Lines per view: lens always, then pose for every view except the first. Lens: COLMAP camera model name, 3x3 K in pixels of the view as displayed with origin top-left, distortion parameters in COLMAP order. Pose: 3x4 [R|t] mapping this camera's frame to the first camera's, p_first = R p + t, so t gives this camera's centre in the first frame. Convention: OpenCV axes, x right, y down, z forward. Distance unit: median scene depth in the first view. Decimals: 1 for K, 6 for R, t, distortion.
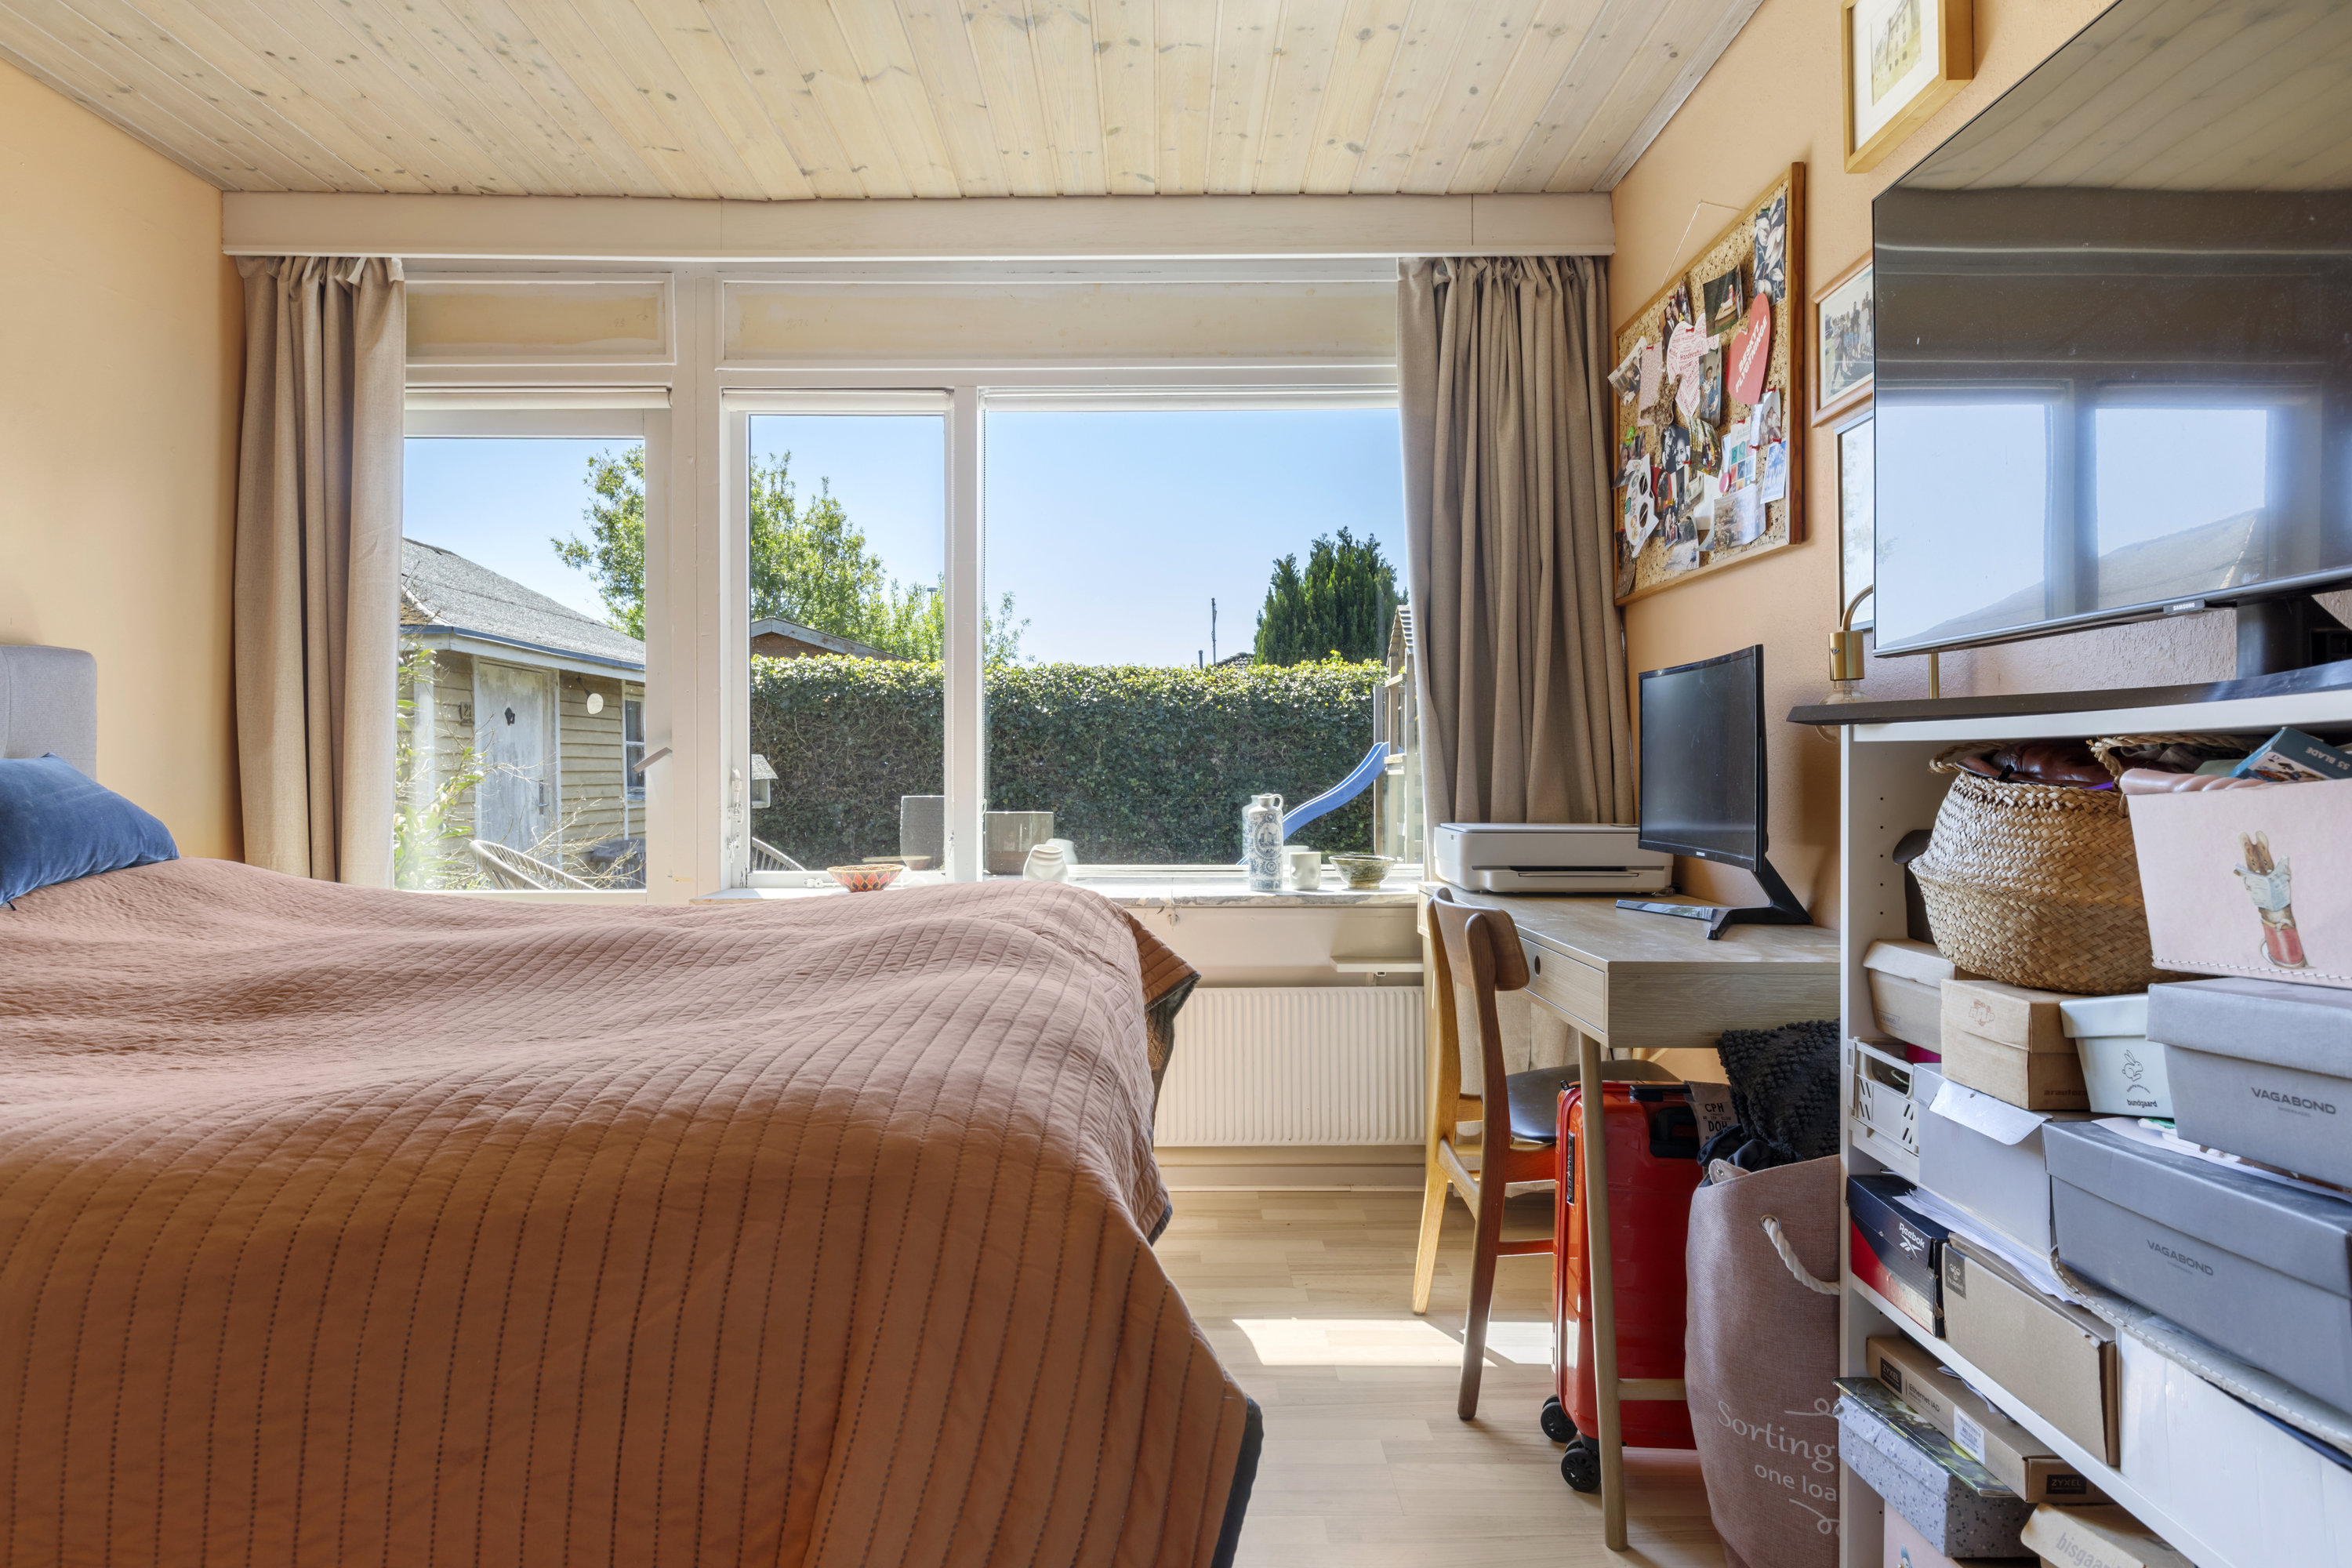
lens RADIAL K [[1297.0, 0, 1174.0], [0, 1297.0, 779.6], [0, 0, 1]] dist [0.006223, -0.000310]
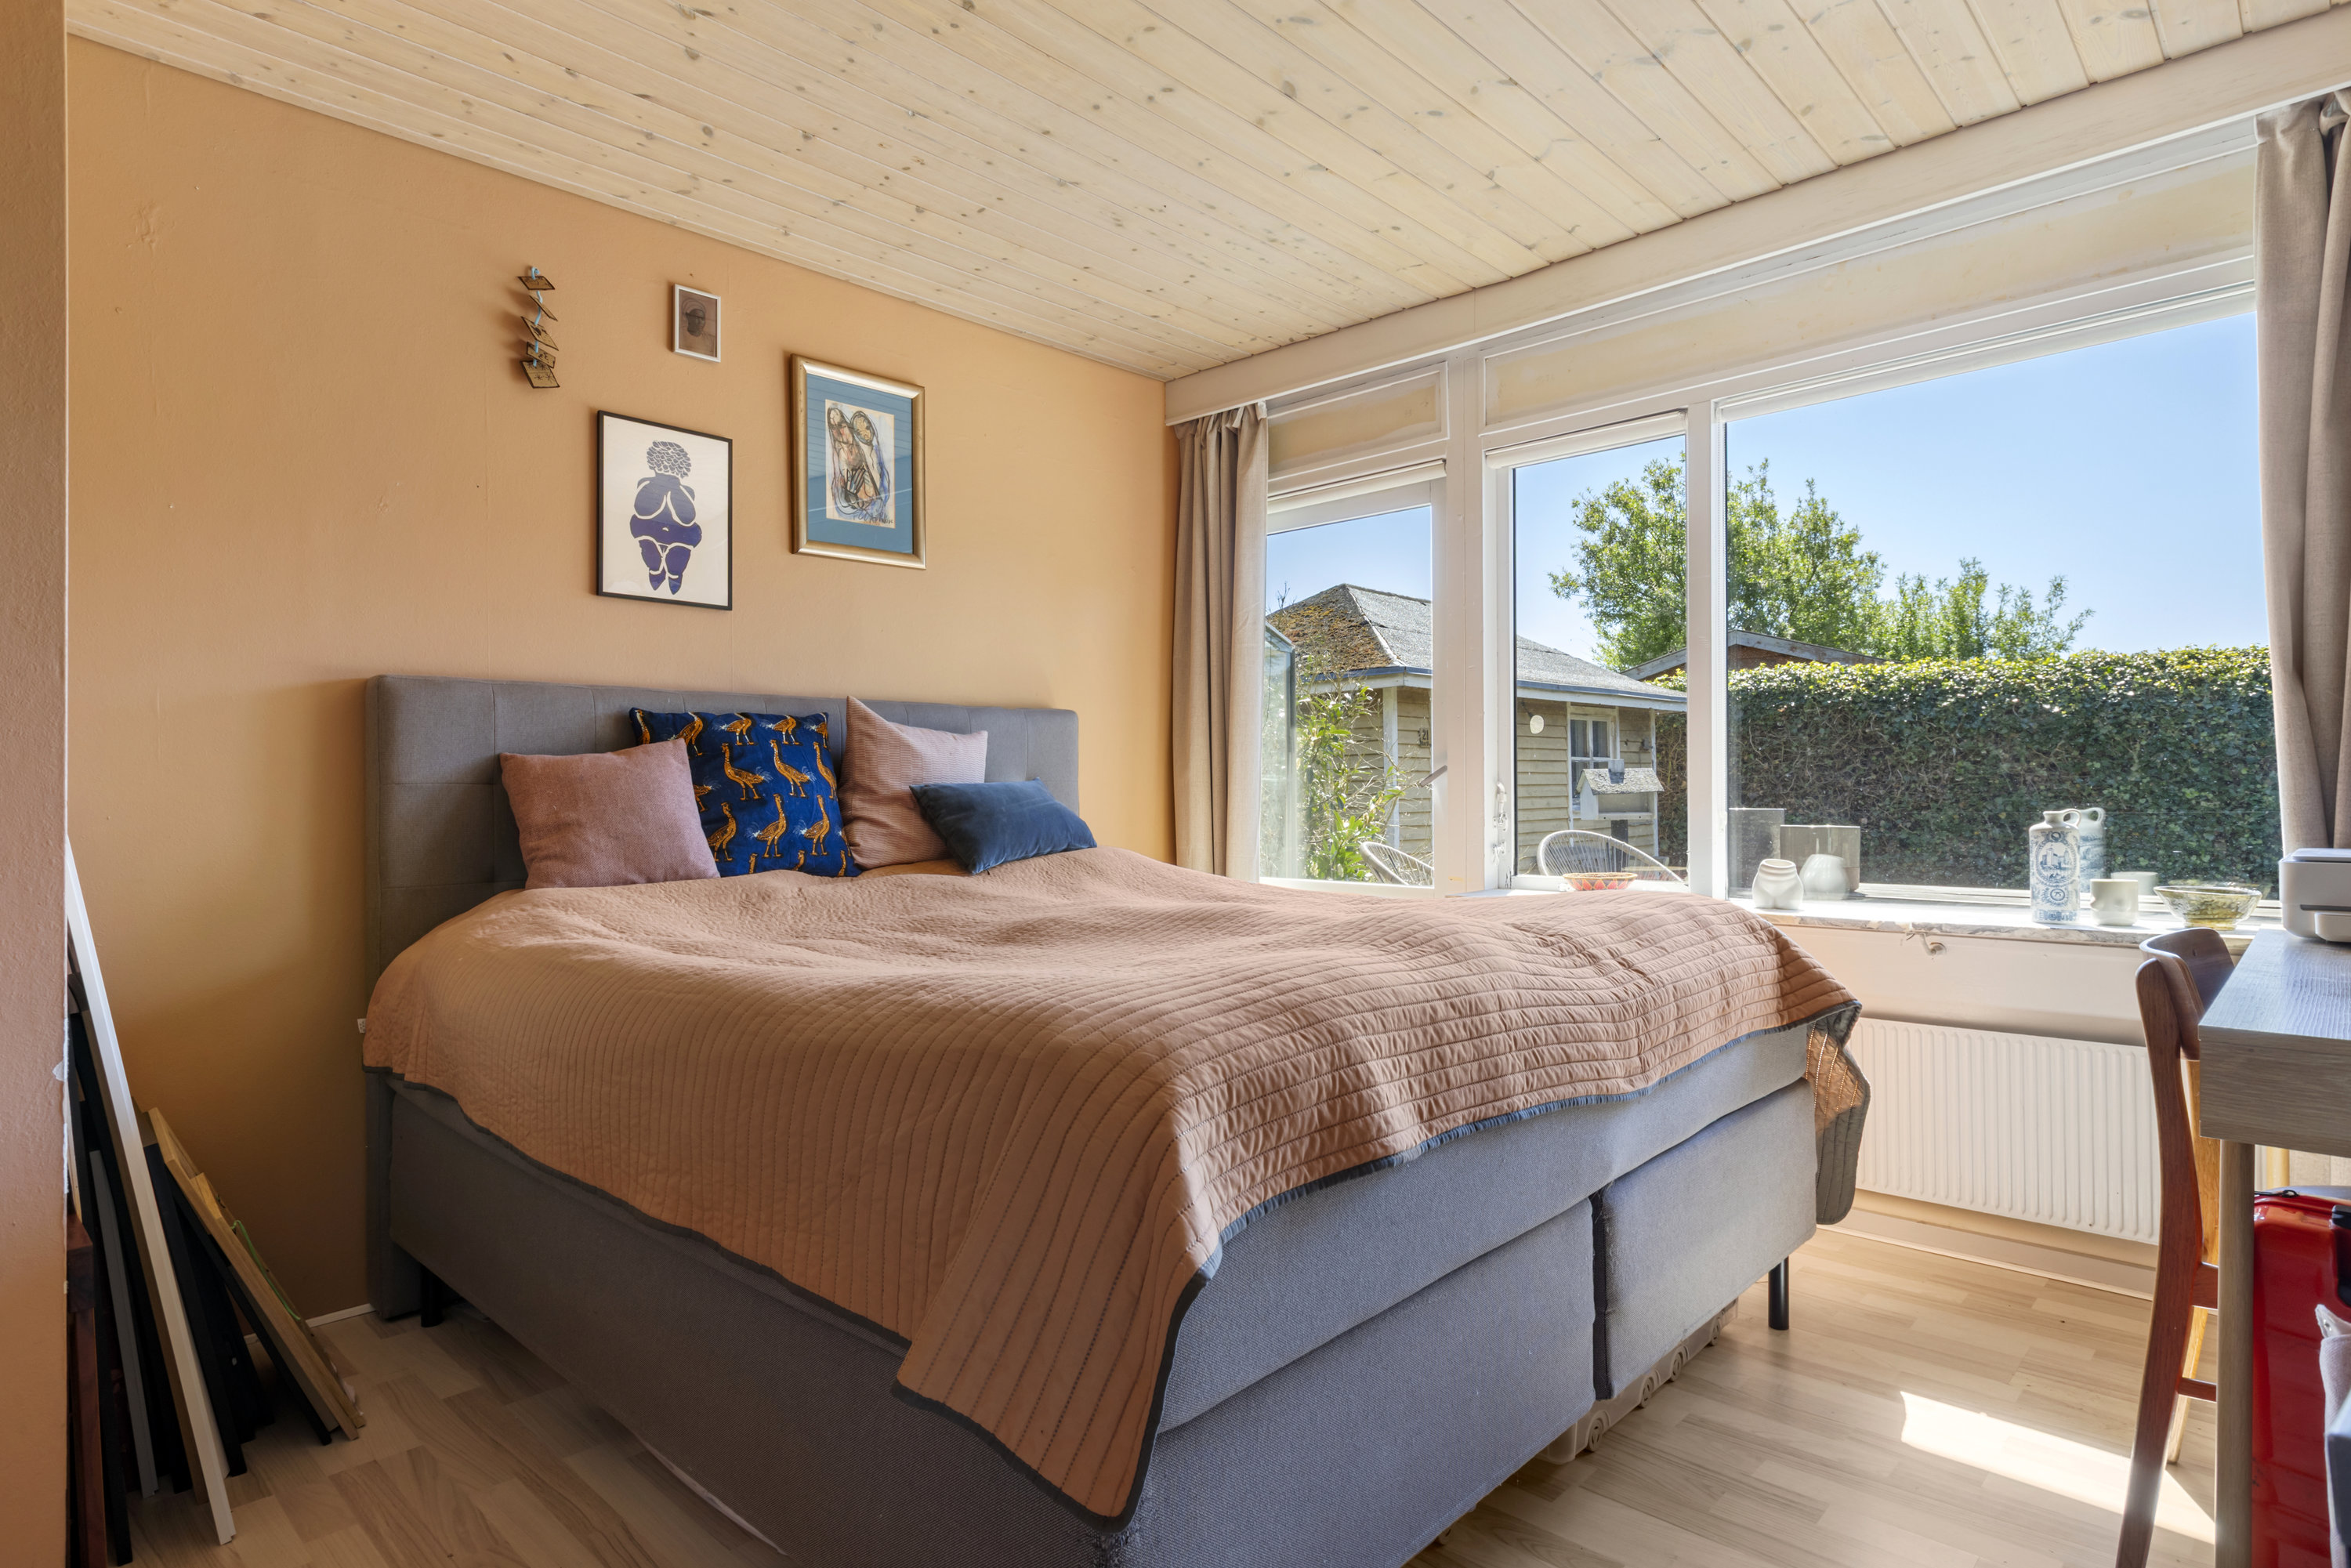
lens RADIAL K [[1251.7, 0, 1175.5], [0, 1251.7, 784.0], [0, 0, 1]] dist [0.000069, 0.002276]
pose [[0.720649, -0.007476, -0.693260, 0.219843], [0.003297, 0.999968, -0.007355, -0.000609], [0.693292, 0.003015, 0.720650, 0.017163]]
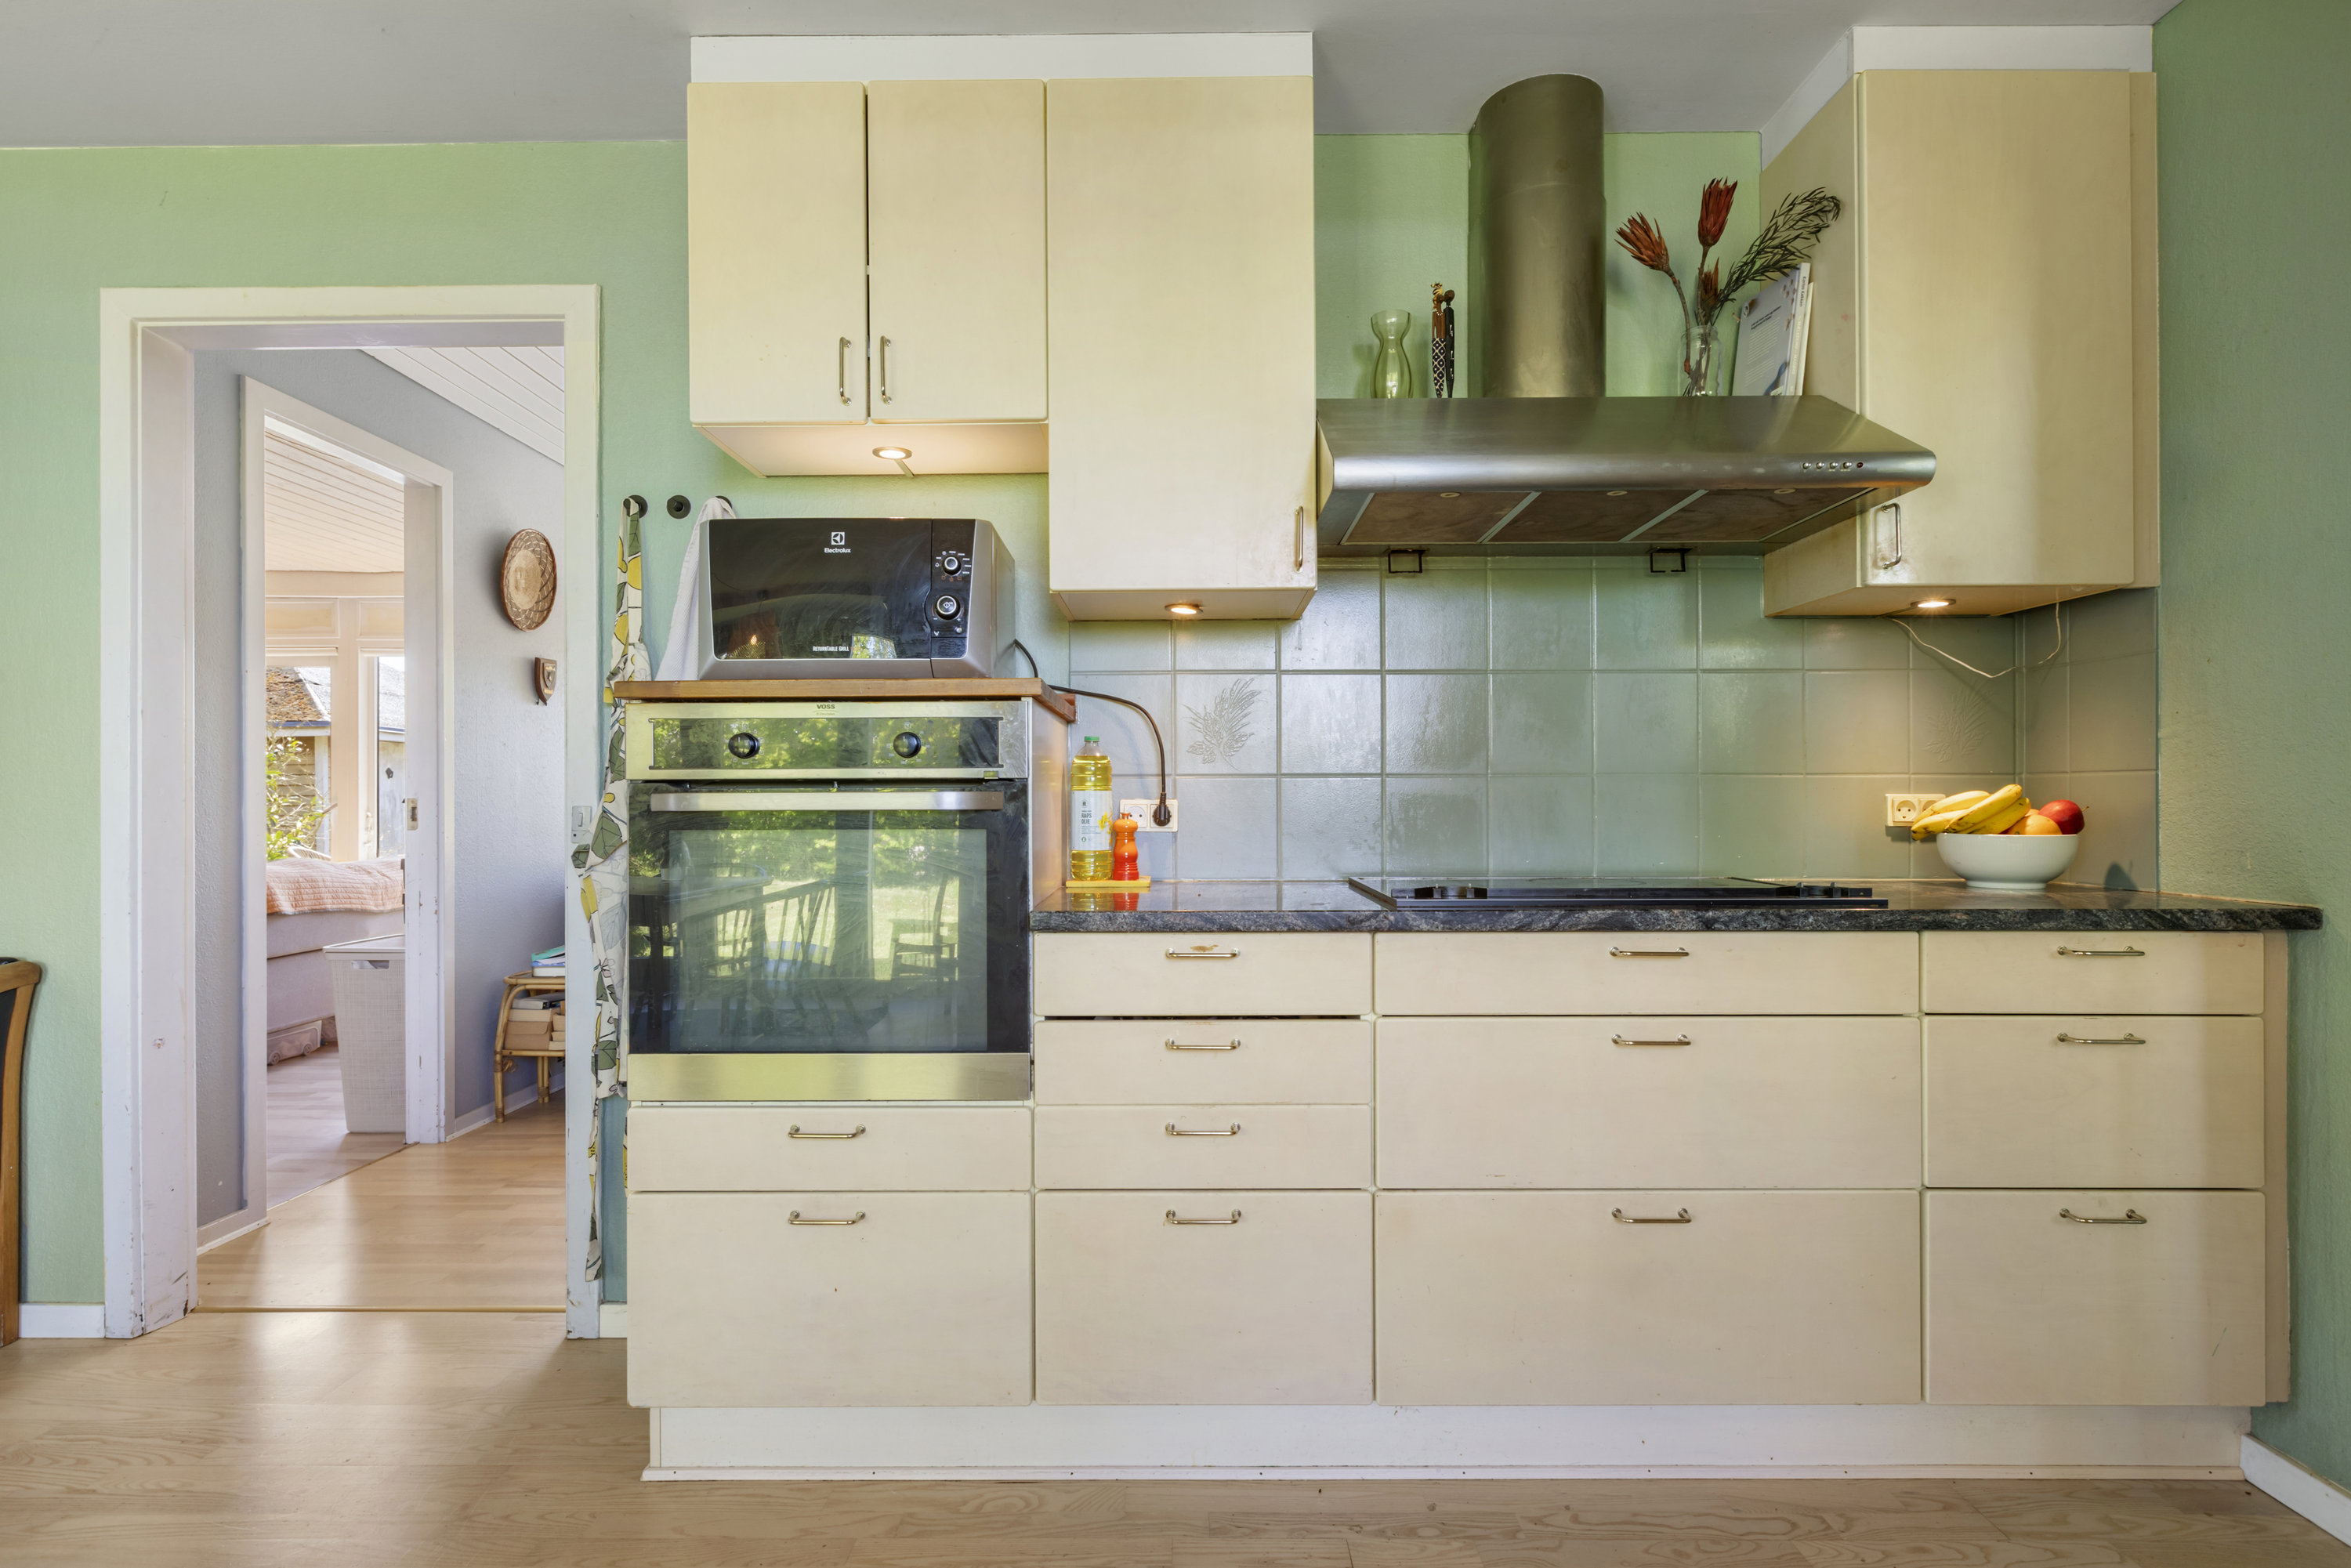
lens RADIAL K [[1198.2, 0, 1171.8], [0, 1198.2, 803.3], [0, 0, 1]] dist [0.003079, 0.000482]
pose [[0.999991, -0.001441, 0.004113, 1.090601], [0.001457, 0.999991, -0.004027, -0.014134], [-0.004108, 0.004033, 0.999983, -1.143068]]
